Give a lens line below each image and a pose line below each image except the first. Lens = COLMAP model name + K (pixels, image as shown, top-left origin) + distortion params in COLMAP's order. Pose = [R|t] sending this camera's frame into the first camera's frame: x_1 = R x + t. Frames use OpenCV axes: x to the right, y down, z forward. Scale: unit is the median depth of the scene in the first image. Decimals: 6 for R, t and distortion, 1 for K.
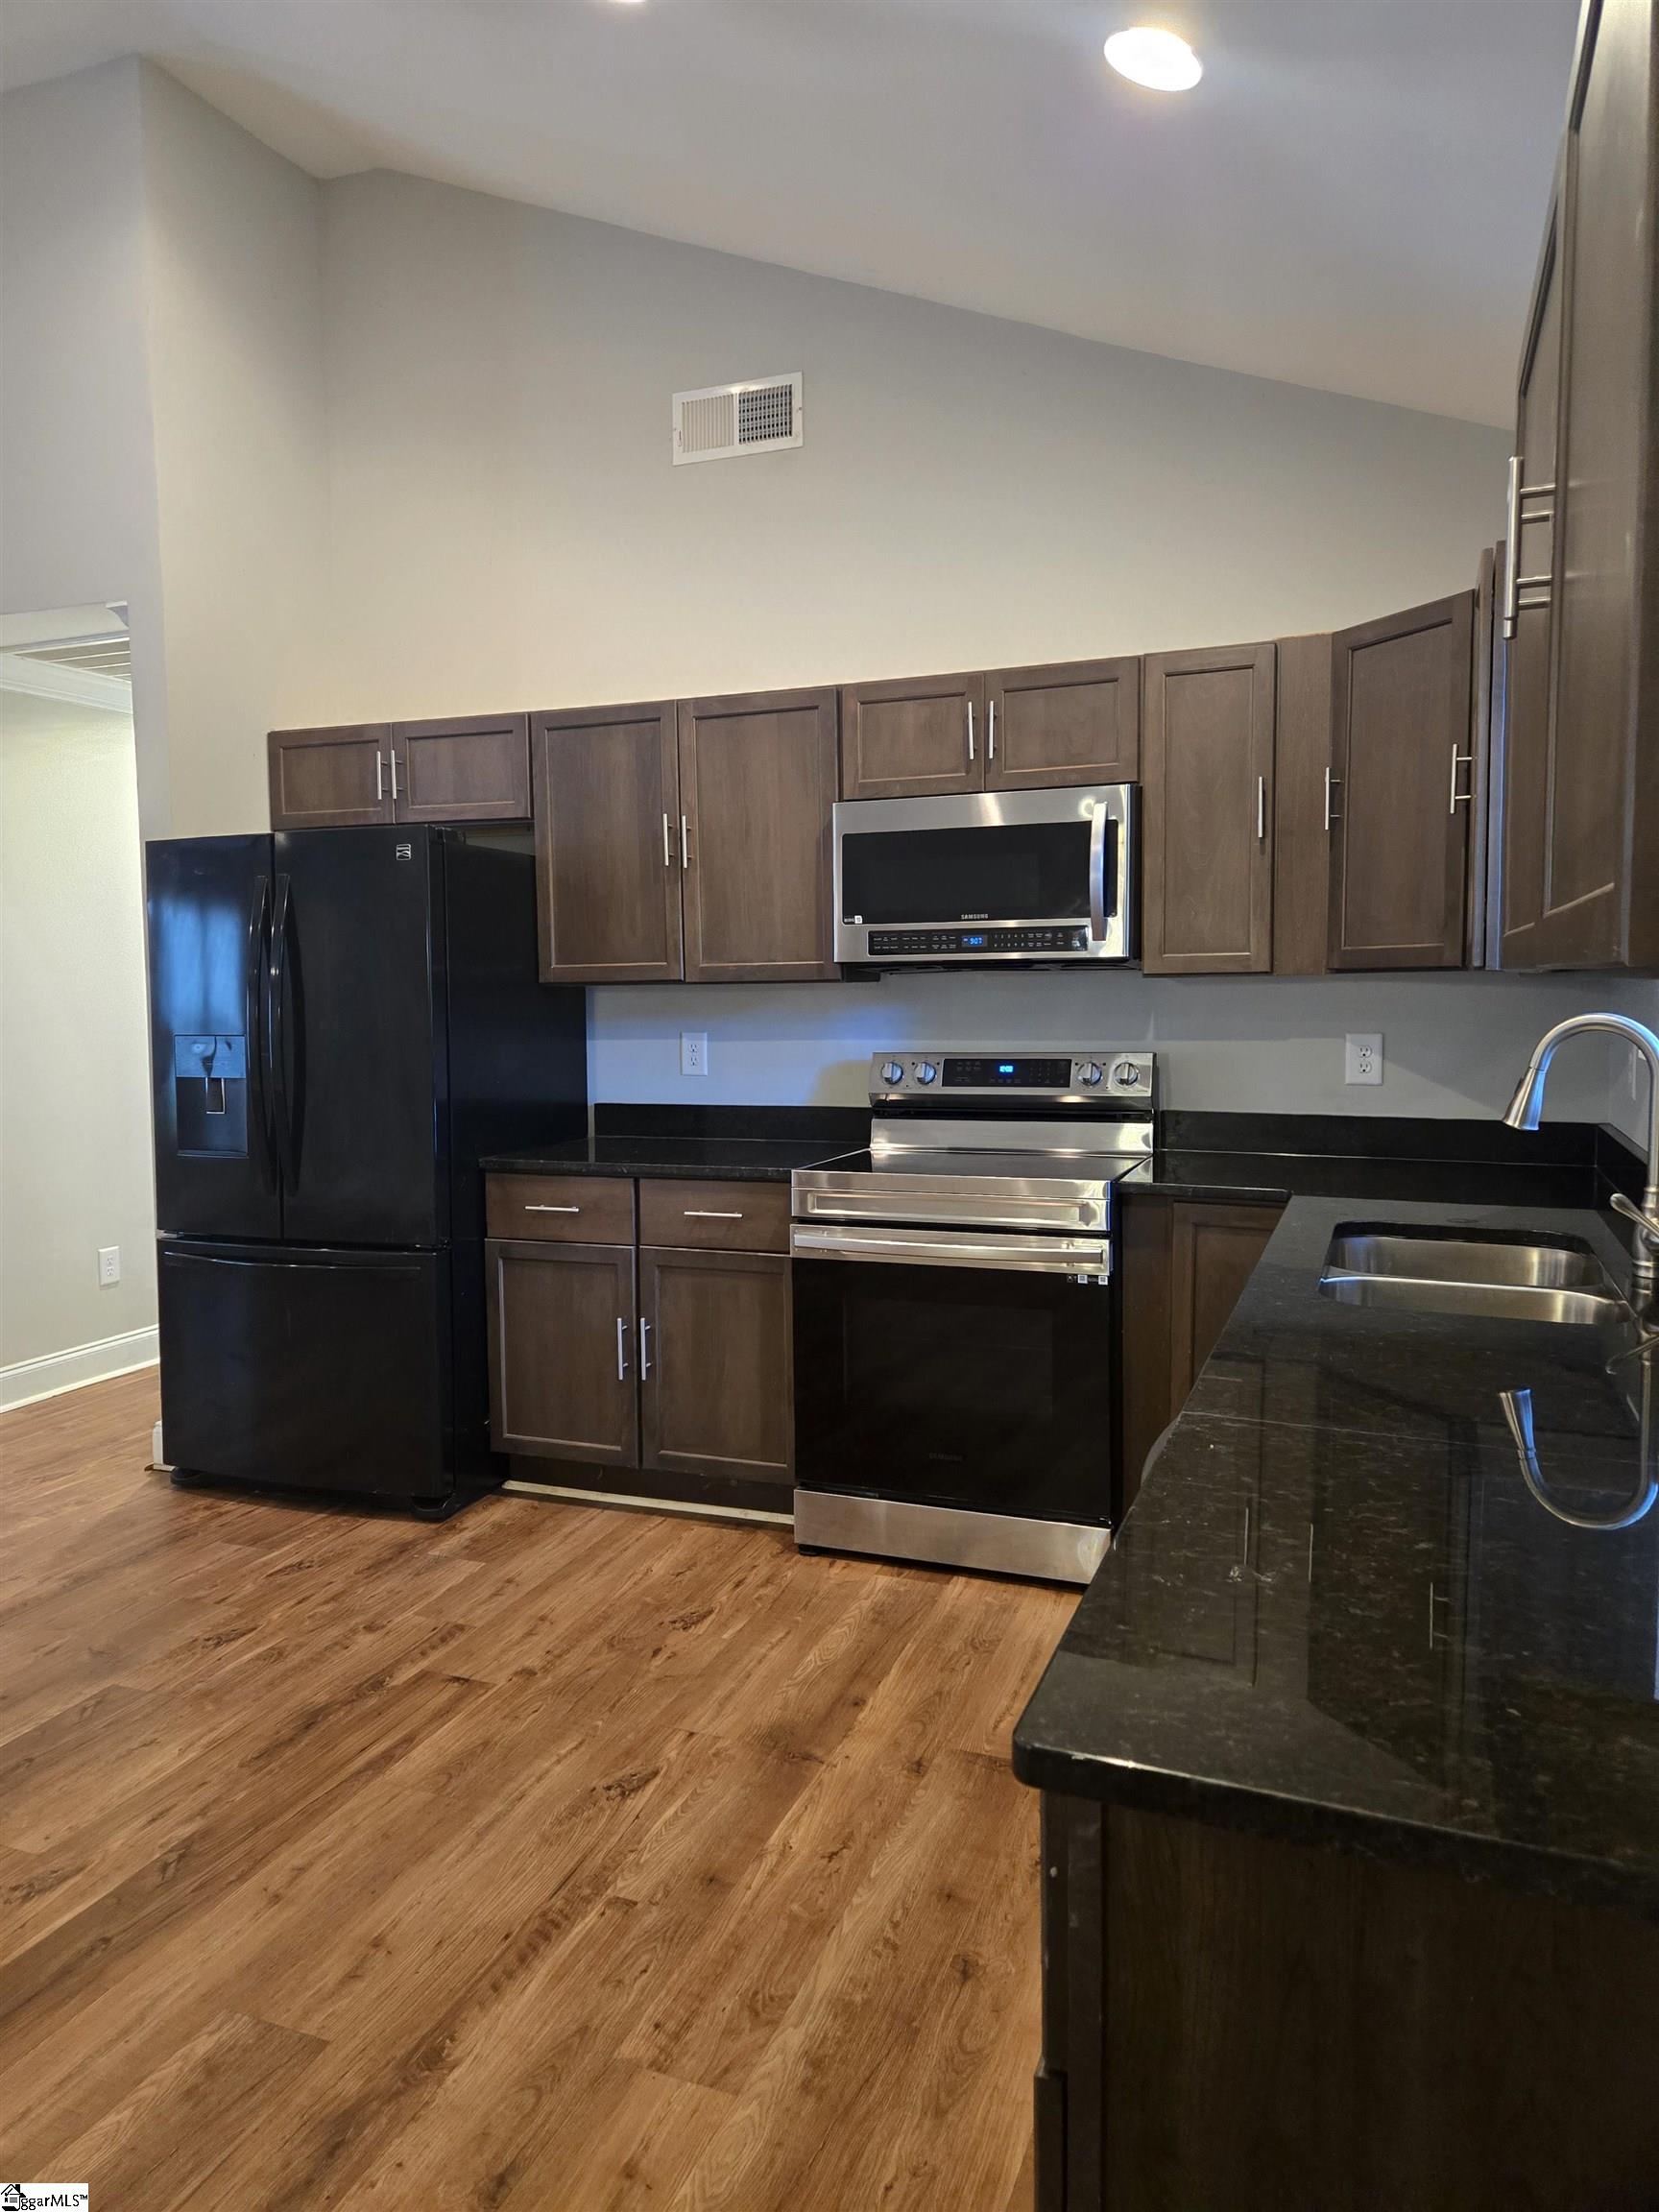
lens RADIAL K [[1471.5, 0, 821.1], [0, 1471.5, 1075.7], [0, 0, 1]] dist [0.073387, -0.060551]
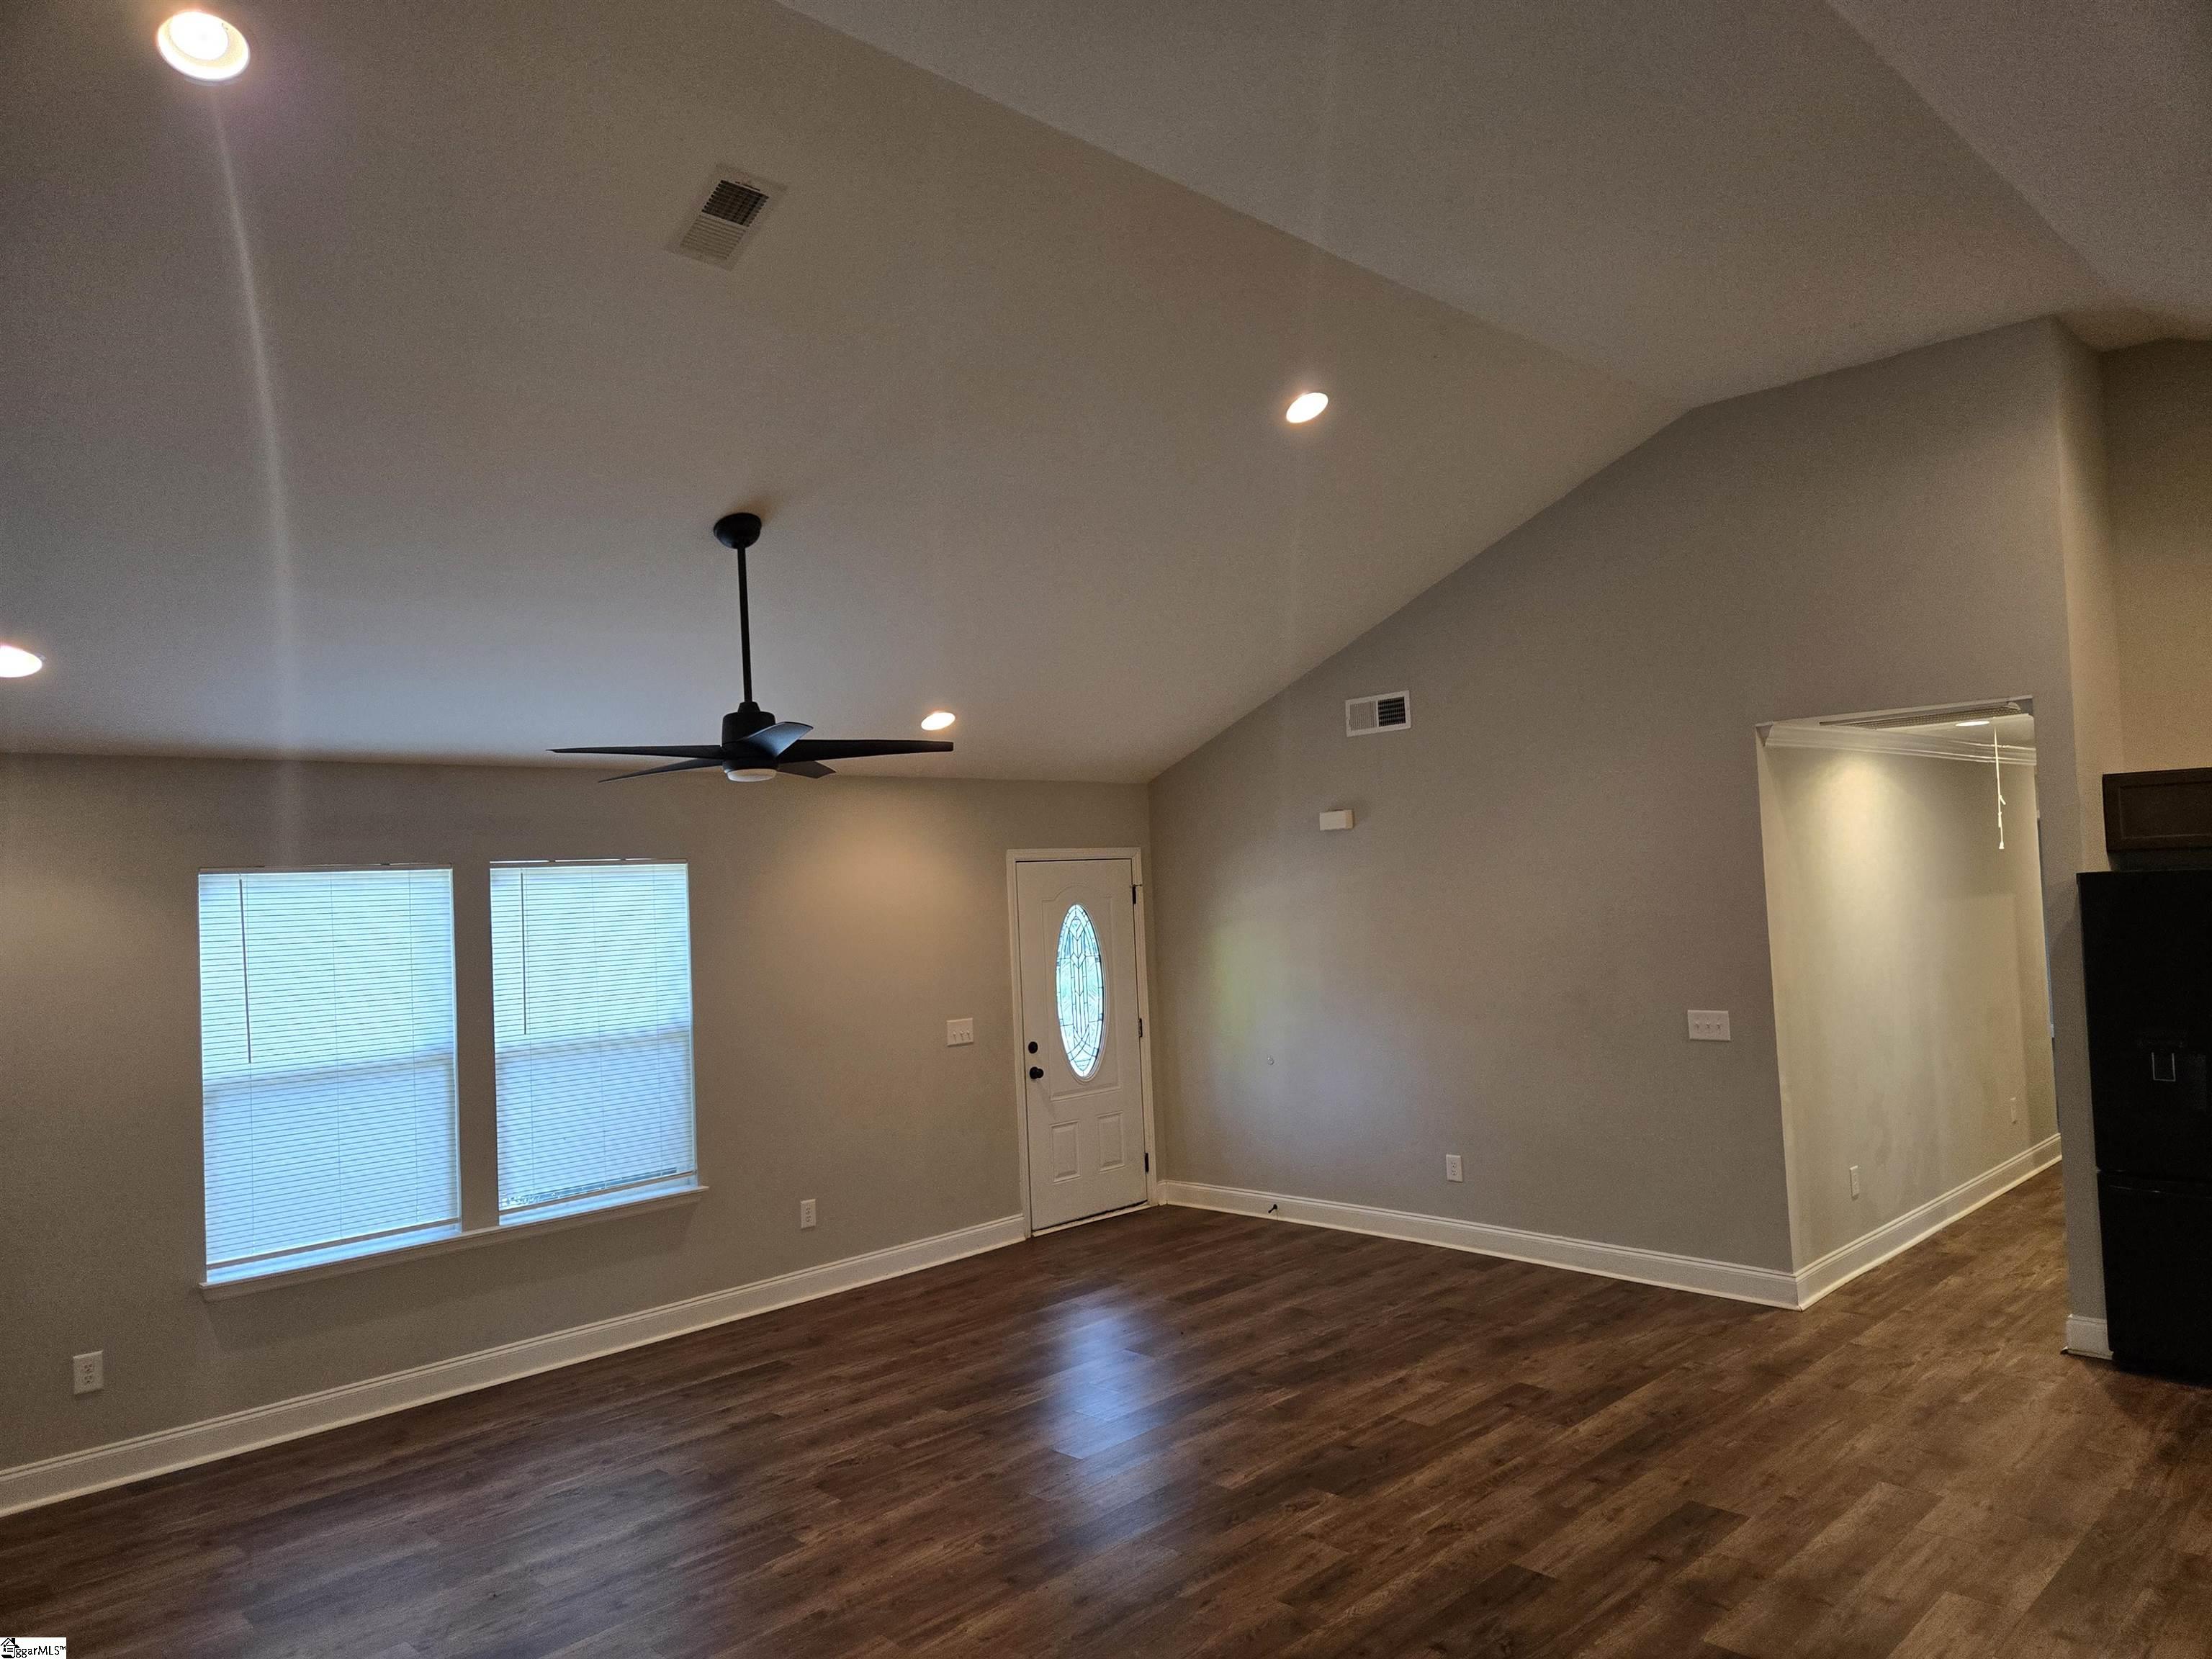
lens RADIAL K [[1472.8, 0, 1094.9], [0, 1472.8, 848.2], [0, 0, 1]] dist [0.073599, -0.063198]
pose [[0.912564, -0.037672, -0.407195, -0.792037], [0.006093, 0.996890, -0.078573, -0.087182], [0.408889, 0.069222, 0.909955, -0.651872]]
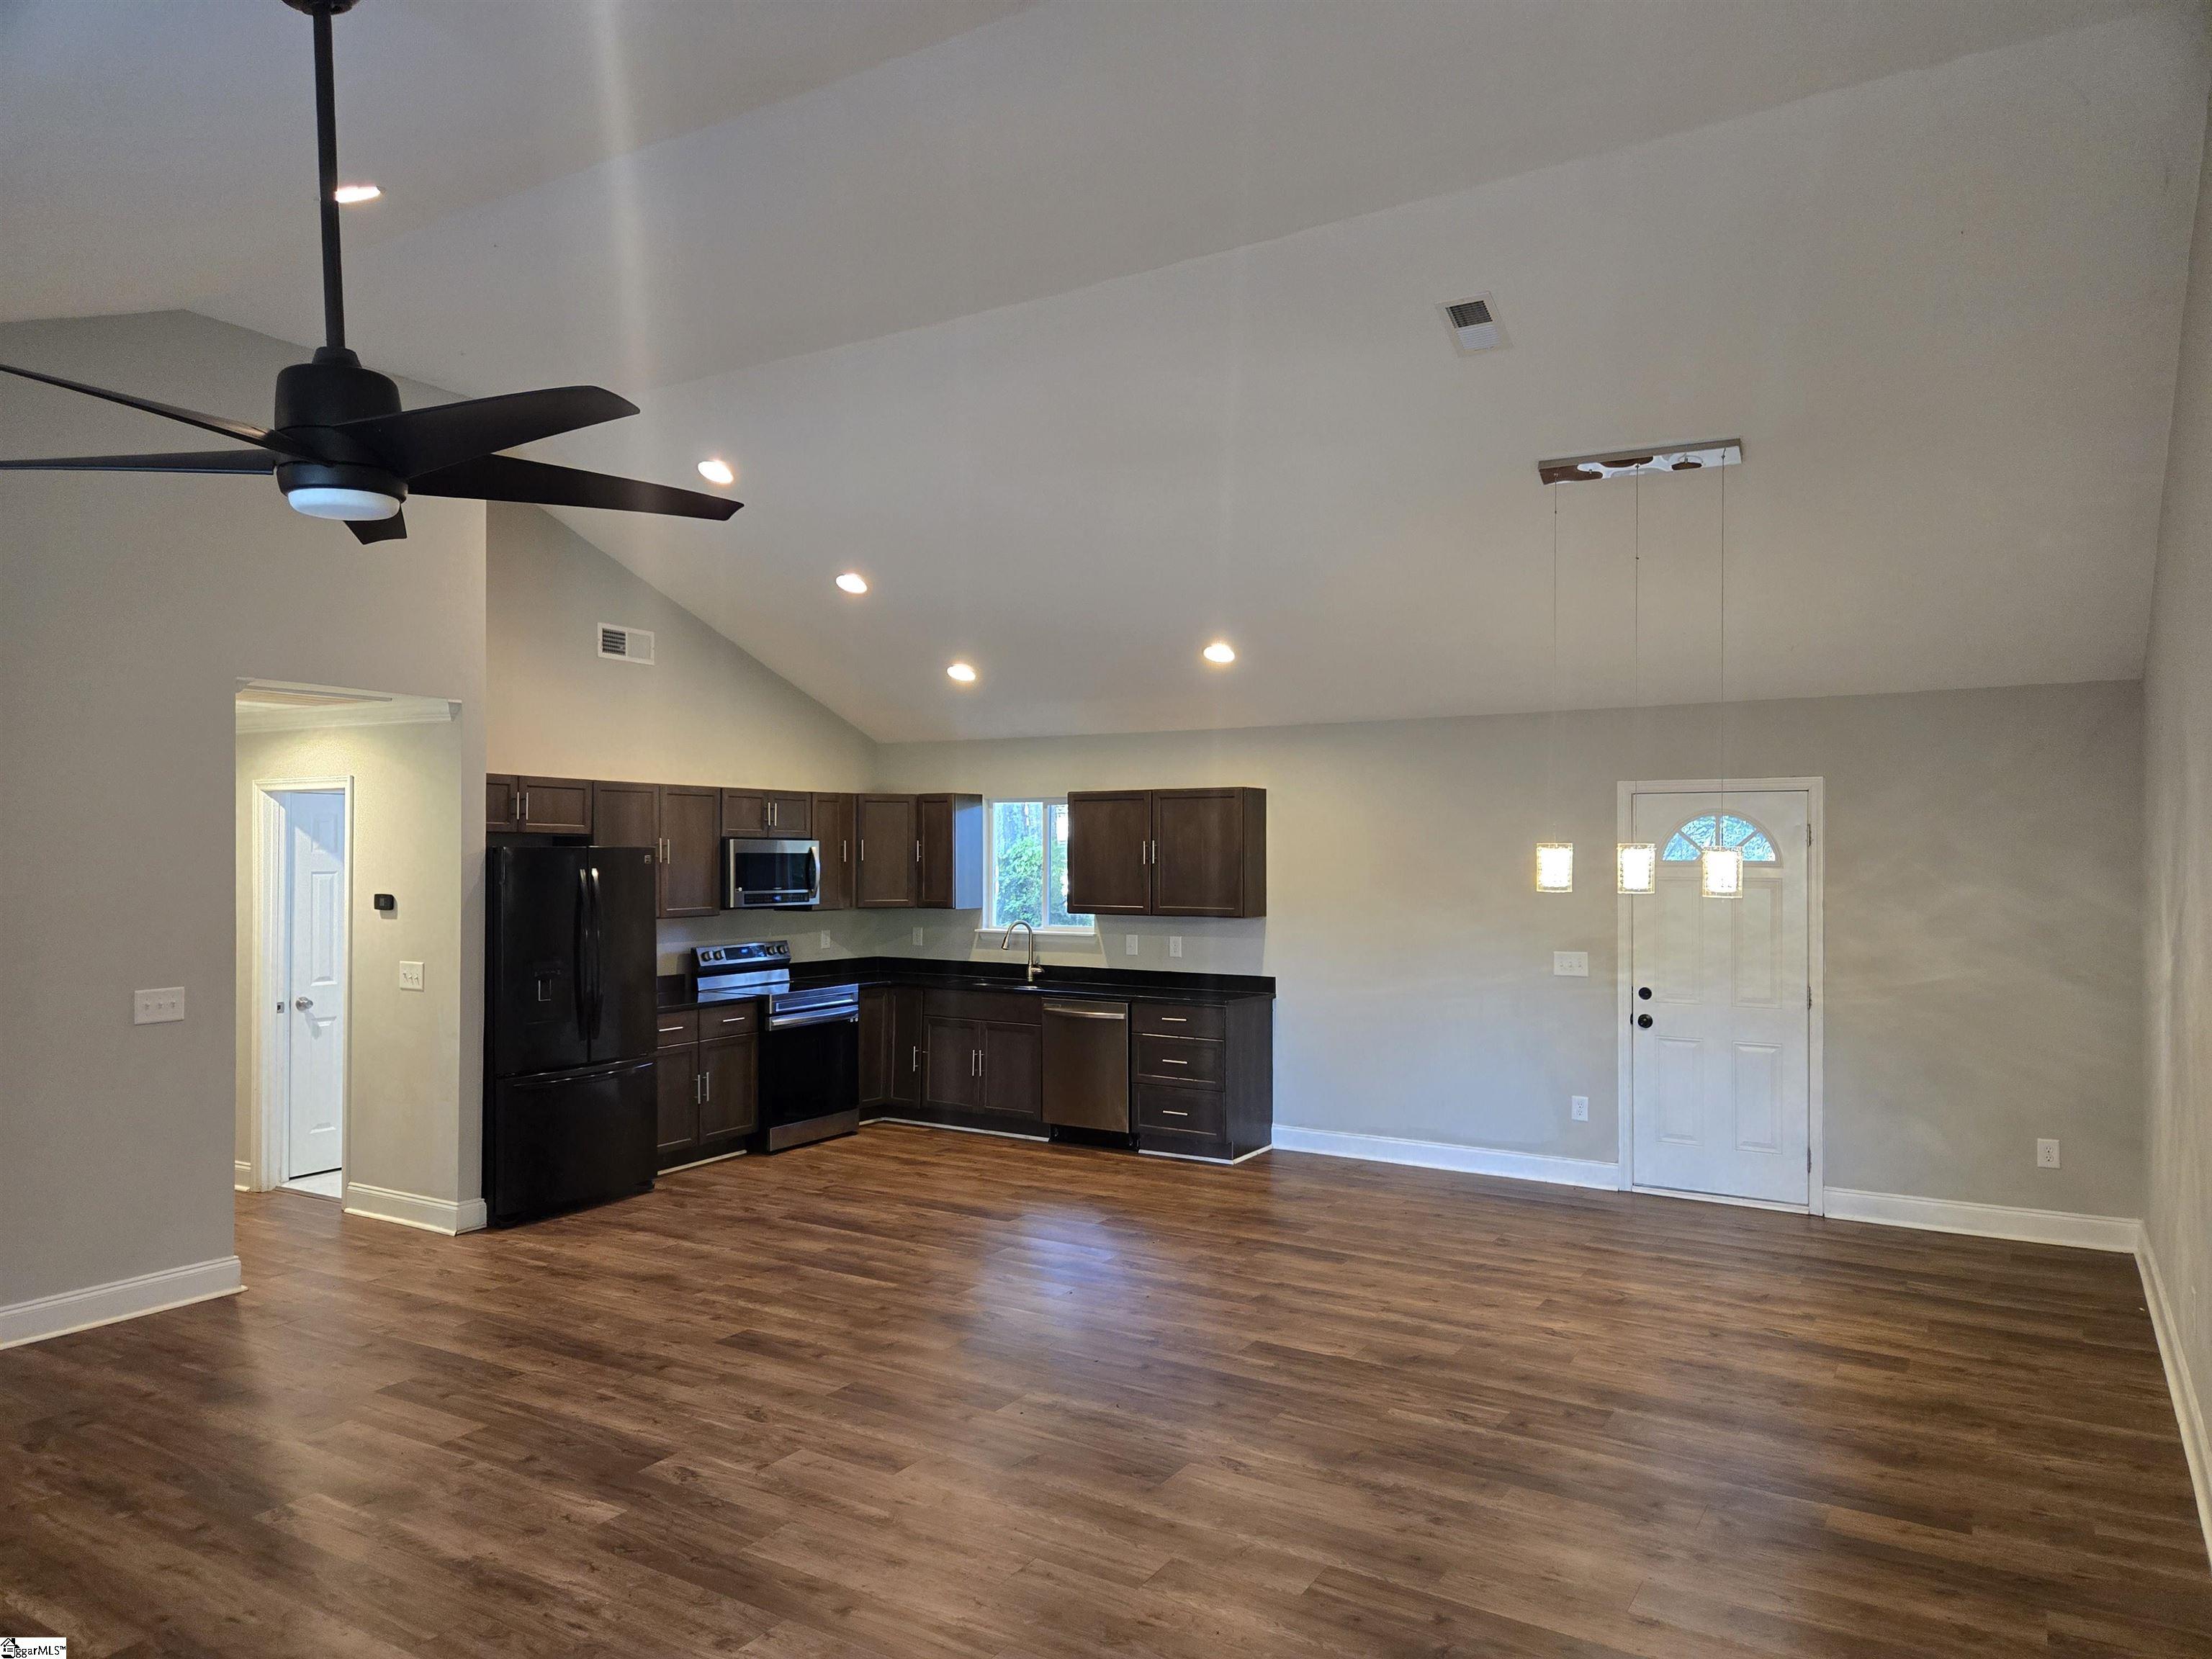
lens RADIAL K [[1472.8, 0, 1094.9], [0, 1472.8, 848.2], [0, 0, 1]] dist [0.073599, -0.063198]
pose [[0.176545, 0.016269, 0.984158, -2.257515], [0.059026, 0.997889, -0.027084, -0.076507], [-0.982521, 0.062872, 0.175212, 0.033167]]
